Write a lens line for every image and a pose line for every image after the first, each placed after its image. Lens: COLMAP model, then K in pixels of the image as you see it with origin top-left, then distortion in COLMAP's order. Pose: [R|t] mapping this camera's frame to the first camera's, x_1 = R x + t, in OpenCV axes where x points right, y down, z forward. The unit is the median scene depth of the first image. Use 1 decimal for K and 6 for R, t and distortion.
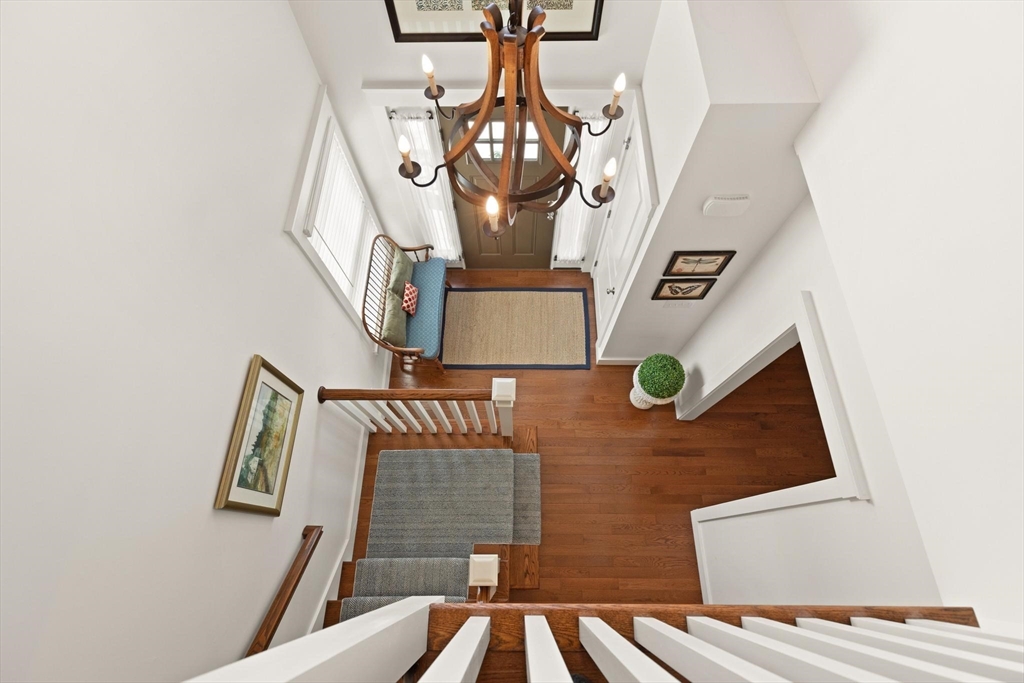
lens RADIAL K [[462.7, 0, 513.8], [0, 462.7, 341.2], [0, 0, 1]] dist [0.001124, -0.000060]
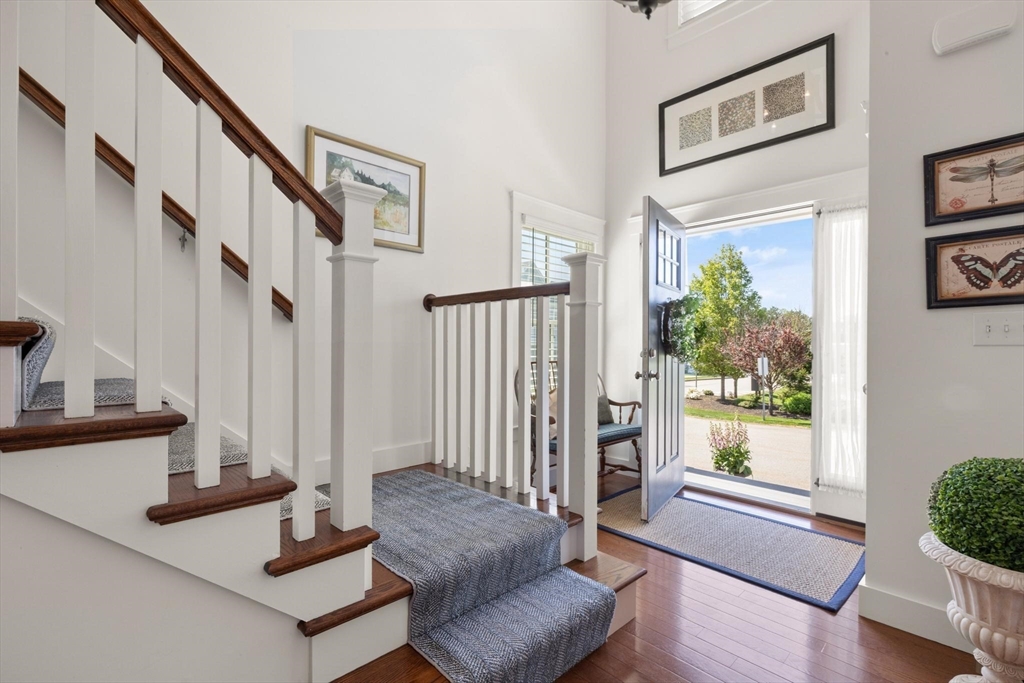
lens RADIAL K [[459.9, 0, 516.5], [0, 459.9, 345.8], [0, 0, 1]] dist [-0.001634, 0.000221]
pose [[0.700573, 0.014719, -0.713429, 0.386682], [-0.655455, 0.408512, -0.635214, 0.637340], [0.282095, 0.912634, 0.295840, 0.845319]]
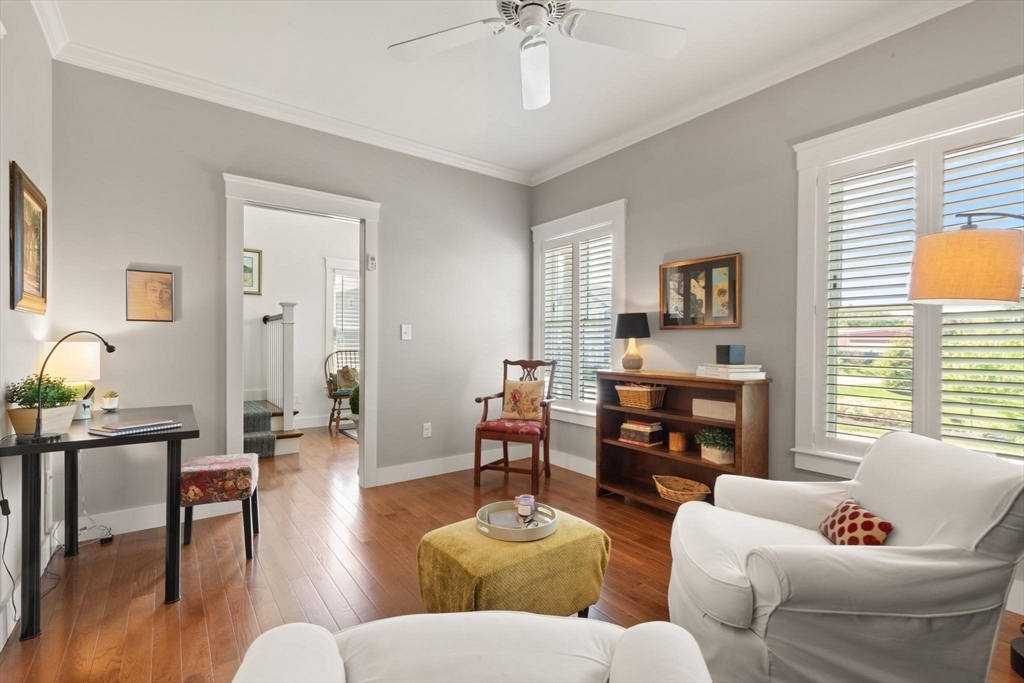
lens RADIAL K [[462.7, 0, 513.8], [0, 462.7, 341.2], [0, 0, 1]] dist [0.001124, -0.000060]
pose [[0.609962, 0.006132, -0.792407, 1.690919], [-0.725321, 0.407055, -0.555171, 0.470806], [0.319149, 0.913383, 0.252736, 0.918539]]
